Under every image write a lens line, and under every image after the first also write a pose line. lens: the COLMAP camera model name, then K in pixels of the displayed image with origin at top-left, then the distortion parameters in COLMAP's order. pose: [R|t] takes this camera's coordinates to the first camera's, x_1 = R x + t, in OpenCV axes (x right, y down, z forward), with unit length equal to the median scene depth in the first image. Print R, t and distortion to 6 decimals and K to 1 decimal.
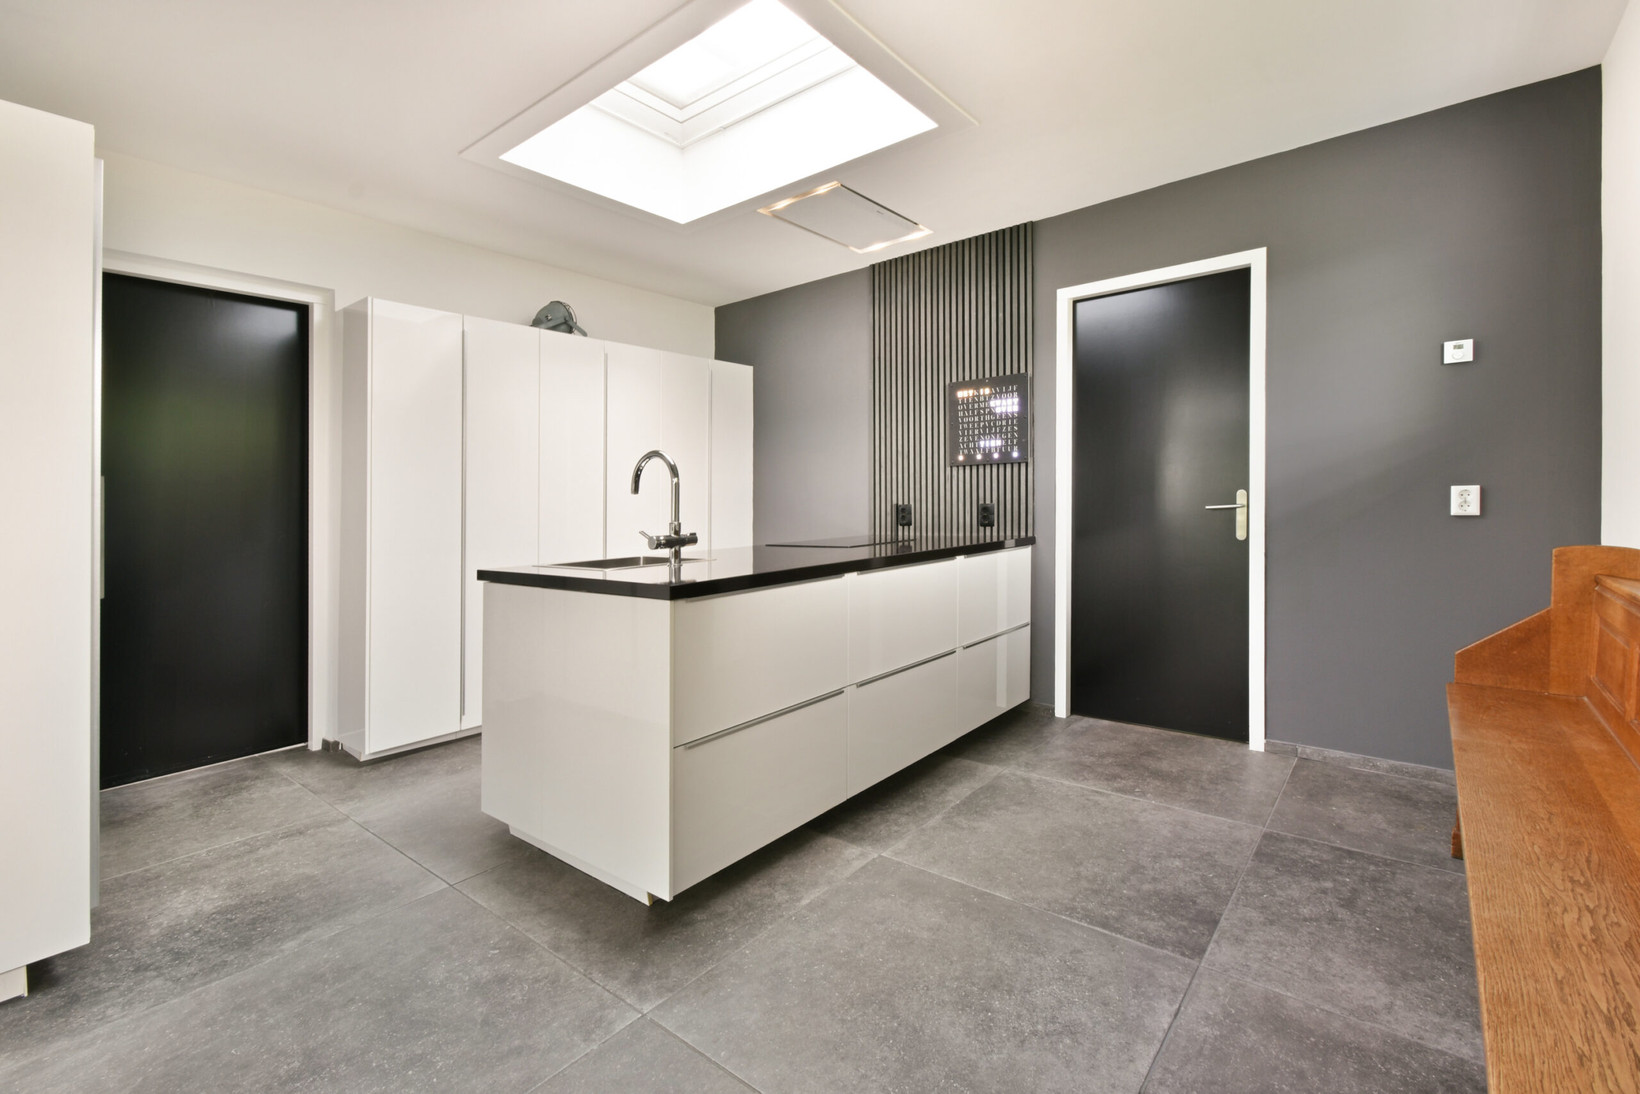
lens RADIAL K [[739.4, 0, 824.3], [0, 739.4, 499.3], [0, 0, 1]] dist [0.000394, -0.000151]
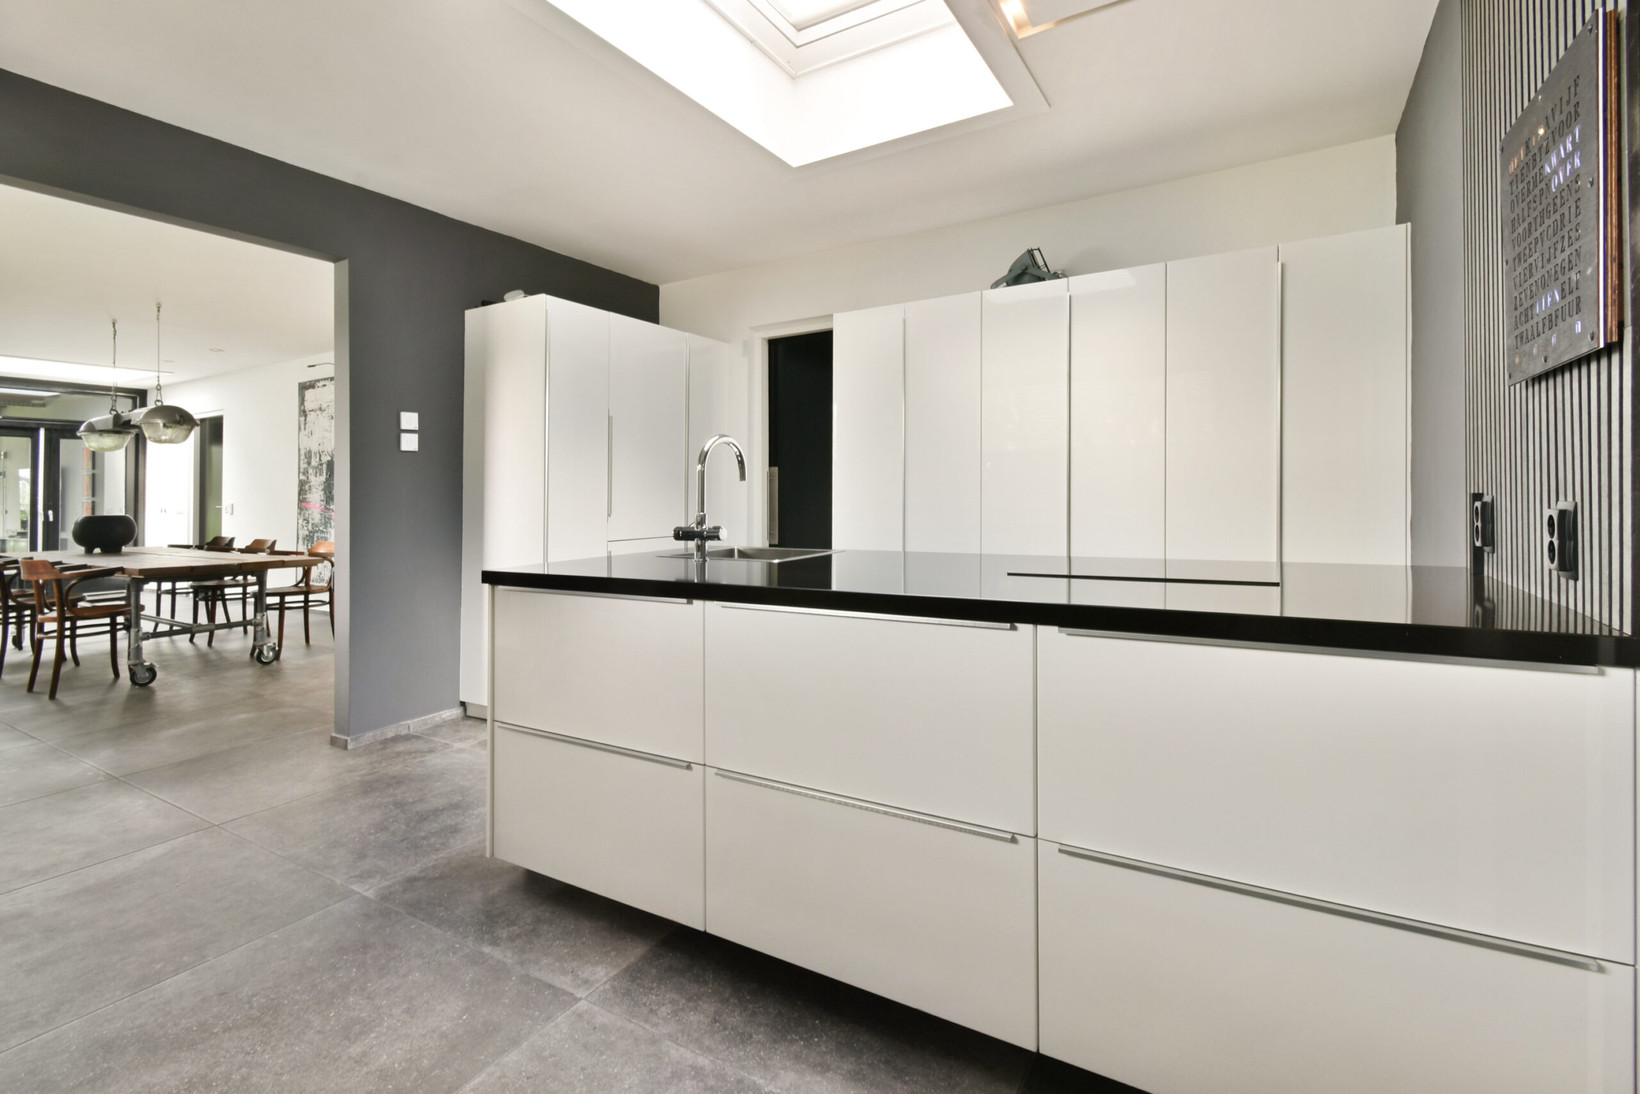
lens RADIAL K [[754.8, 0, 825.3], [0, 754.8, 458.4], [0, 0, 1]] dist [0.002492, -0.001006]
pose [[0.137054, -0.023064, -0.990295, 0.754568], [0.016107, 0.999649, -0.021053, -0.015975], [0.990433, -0.013065, 0.137377, 1.028072]]
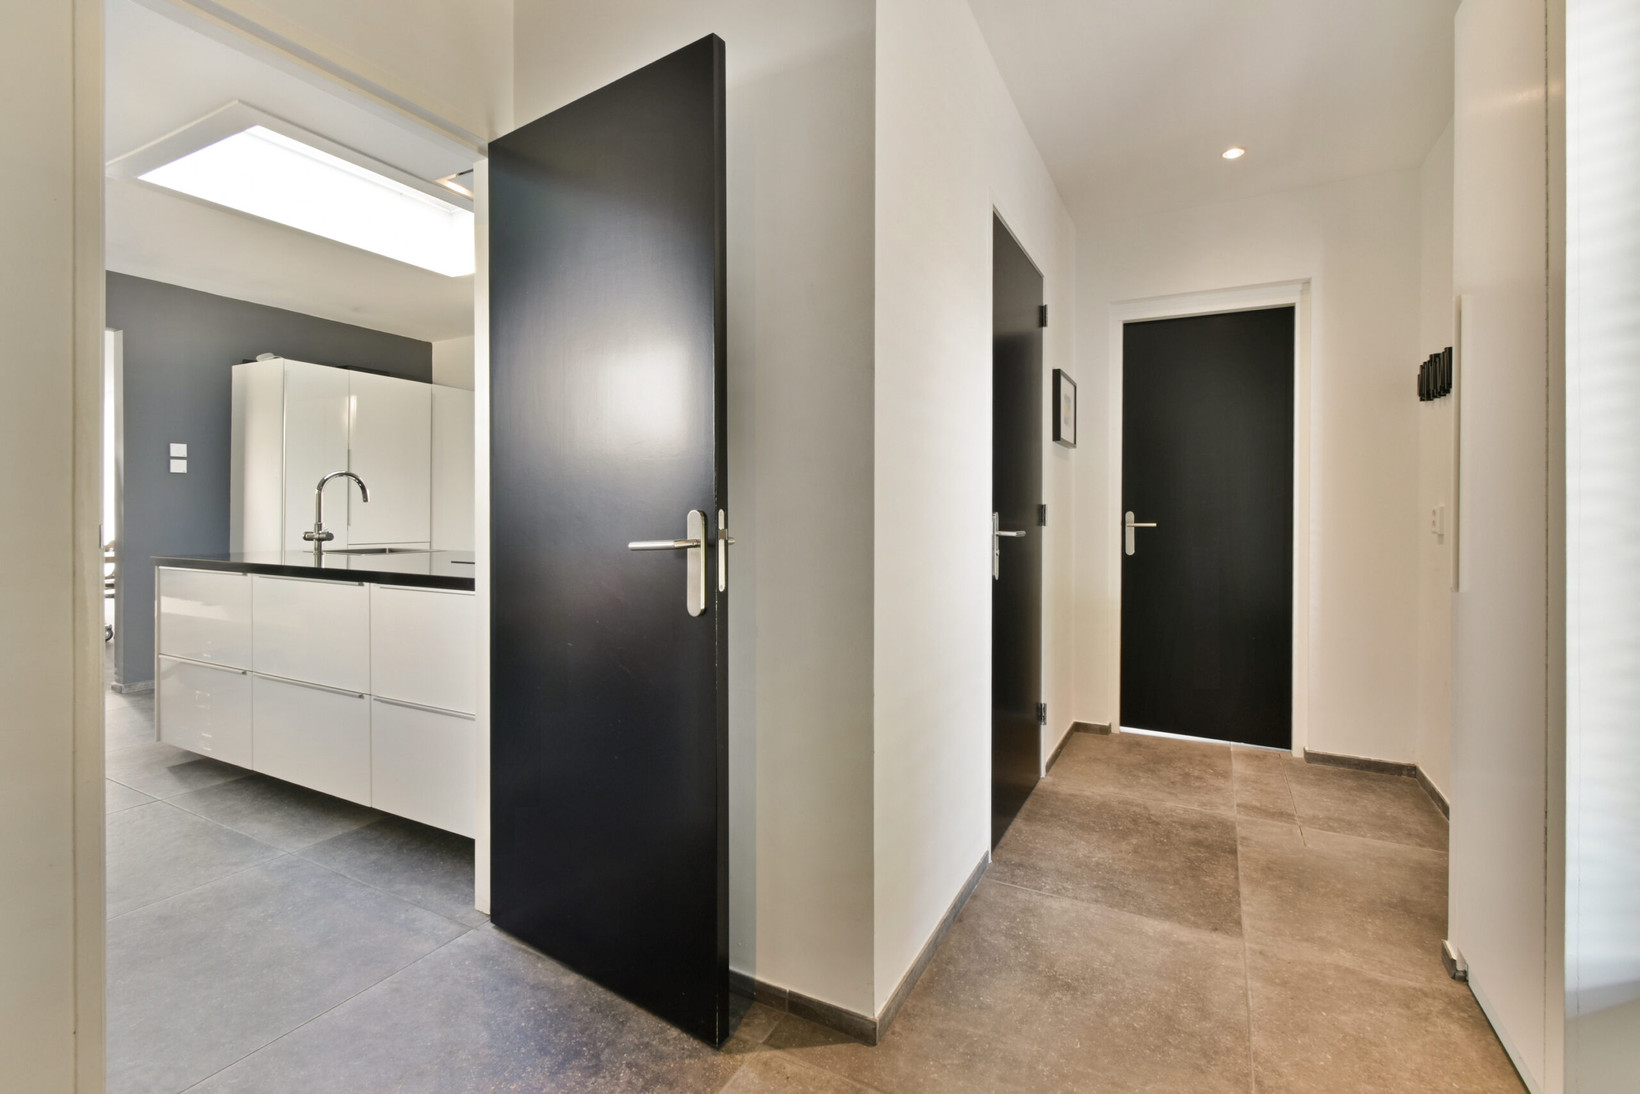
lens RADIAL K [[739.4, 0, 824.3], [0, 739.4, 499.3], [0, 0, 1]] dist [0.000394, -0.000151]
pose [[0.188999, 0.004468, -0.981967, 1.339230], [-0.011002, 0.999937, 0.002432, -0.028553], [0.981916, 0.010344, 0.189037, 1.665187]]
